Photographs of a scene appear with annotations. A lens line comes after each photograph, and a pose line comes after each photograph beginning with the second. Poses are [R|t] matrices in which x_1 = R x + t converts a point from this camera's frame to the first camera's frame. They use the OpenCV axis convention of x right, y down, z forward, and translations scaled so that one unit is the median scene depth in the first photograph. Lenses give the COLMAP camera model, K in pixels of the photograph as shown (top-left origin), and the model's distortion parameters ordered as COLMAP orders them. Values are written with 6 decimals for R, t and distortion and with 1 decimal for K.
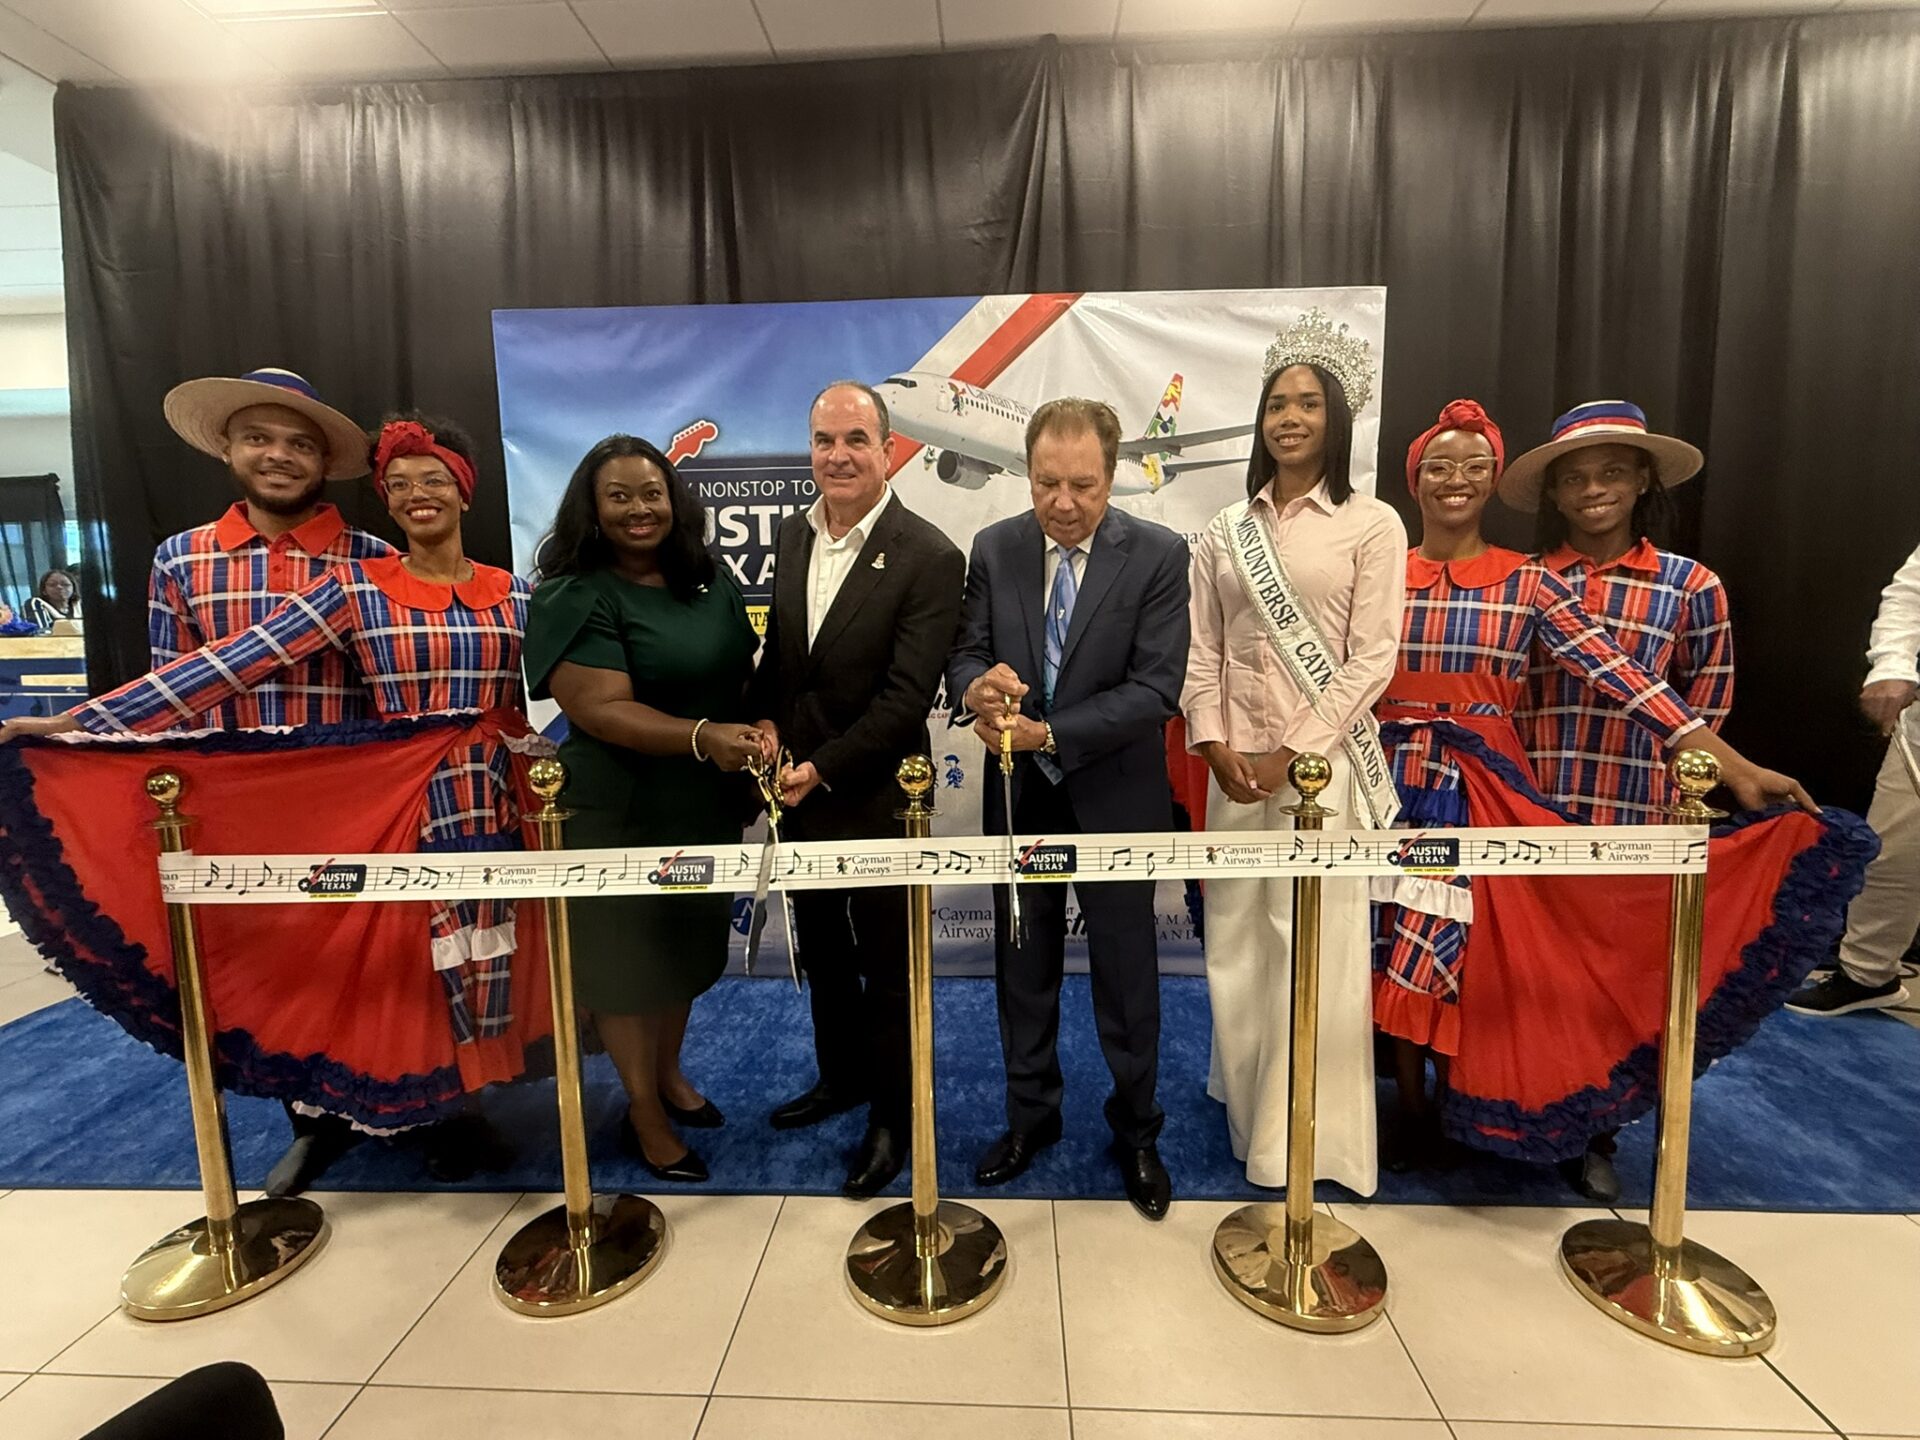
lens RADIAL K [[898.6, 0, 960.5], [0, 898.6, 721.4], [0, 0, 1]] dist [0.008250, 0.000037]
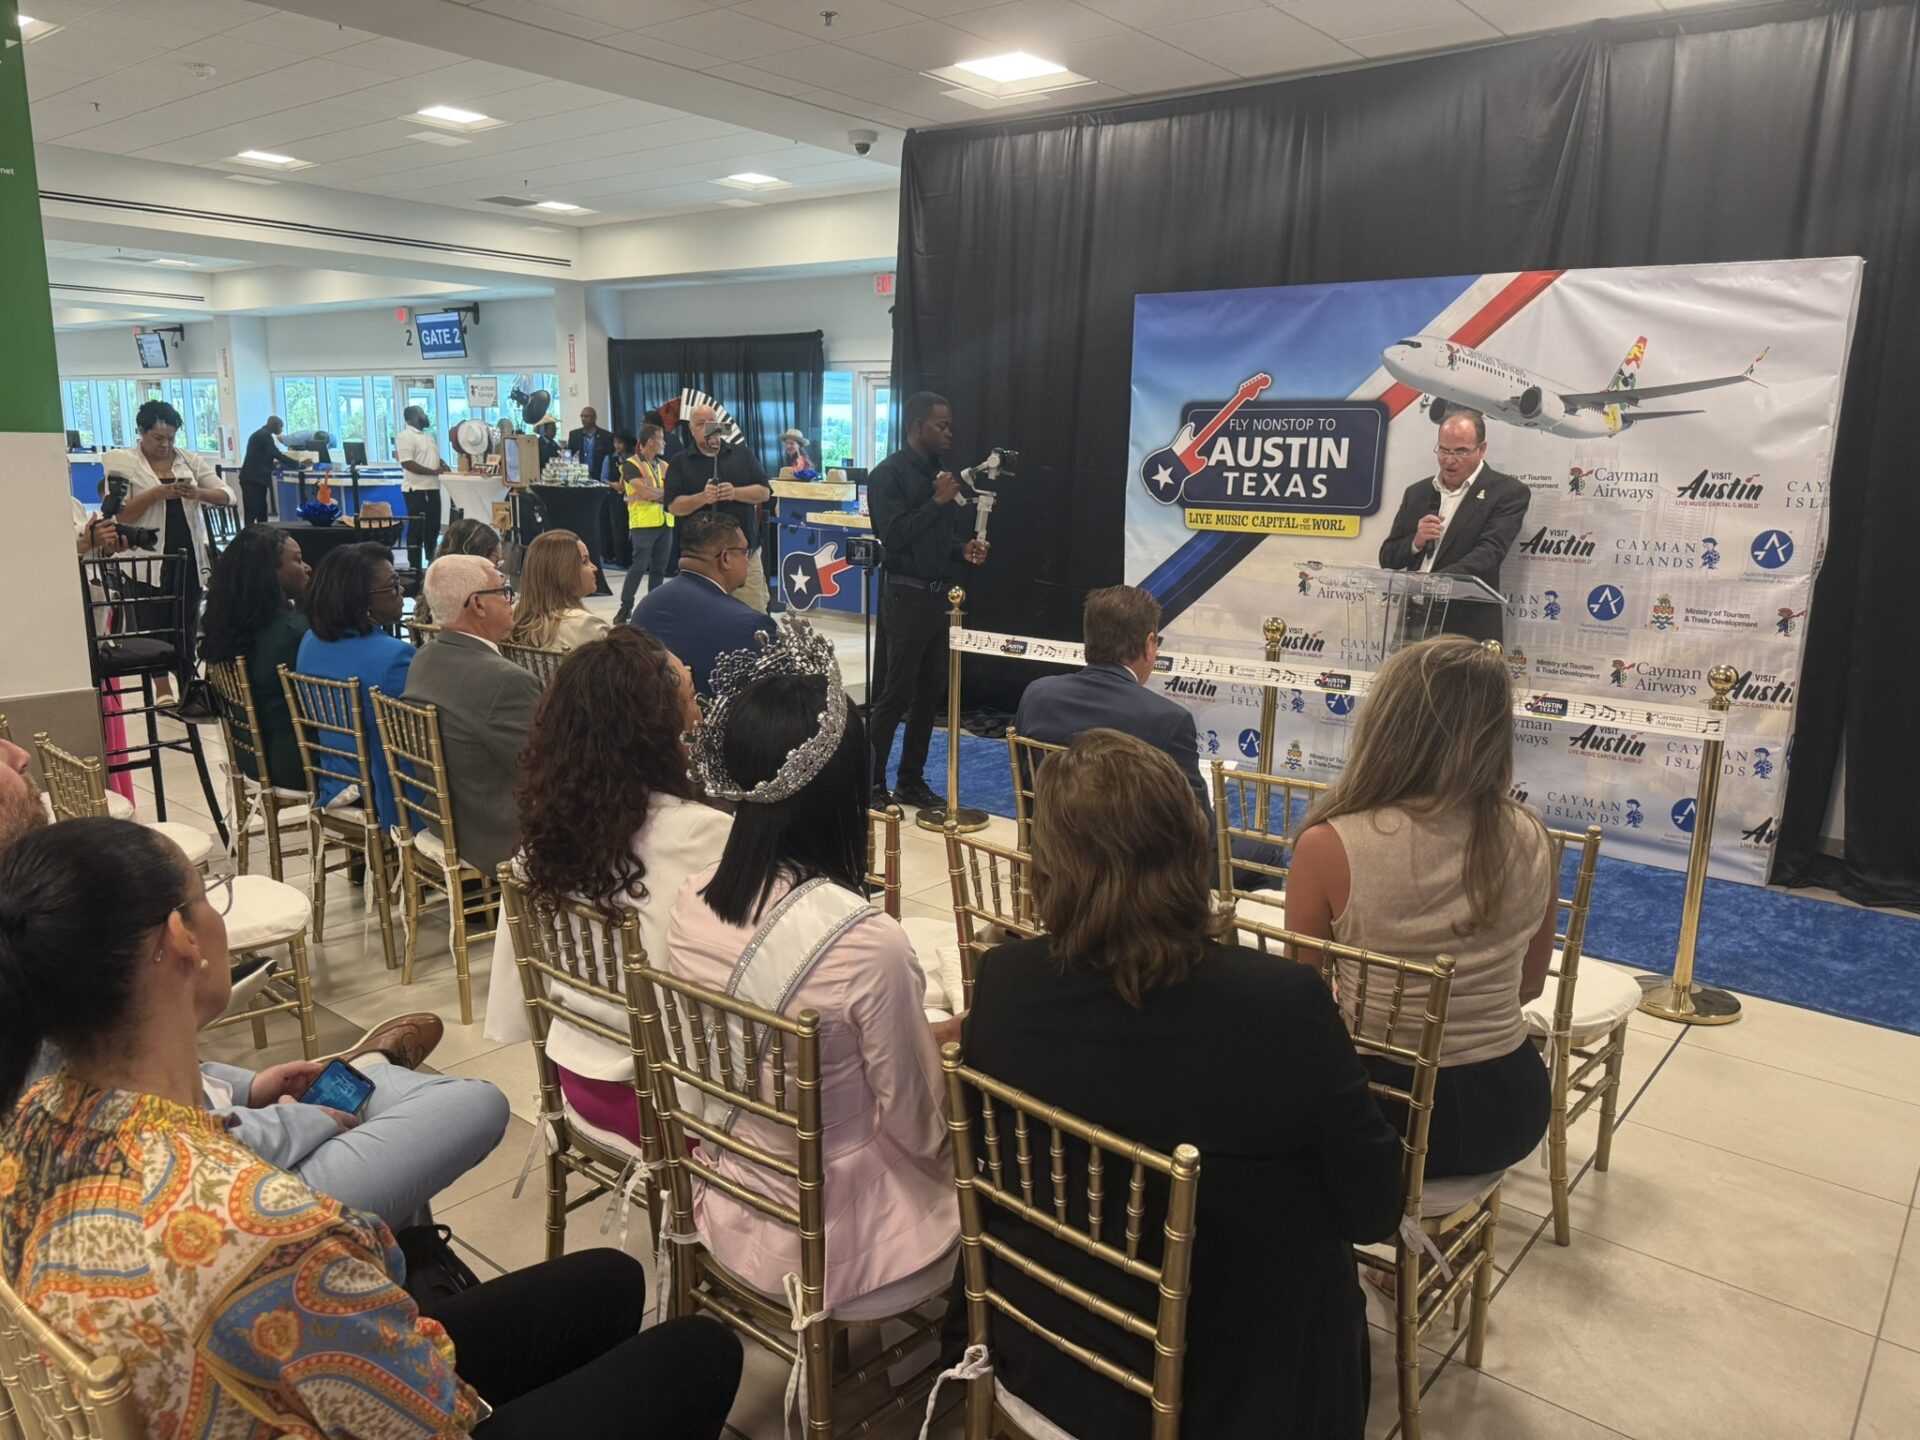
lens RADIAL K [[1358.3, 0, 957.9], [0, 1358.3, 726.4], [0, 0, 1]] dist [0.010399, -0.000143]
pose [[0.806179, 0.151748, -0.571881, 0.604861], [-0.101529, 0.987695, 0.118959, -0.005610], [0.582896, -0.037840, 0.811665, -0.961551]]
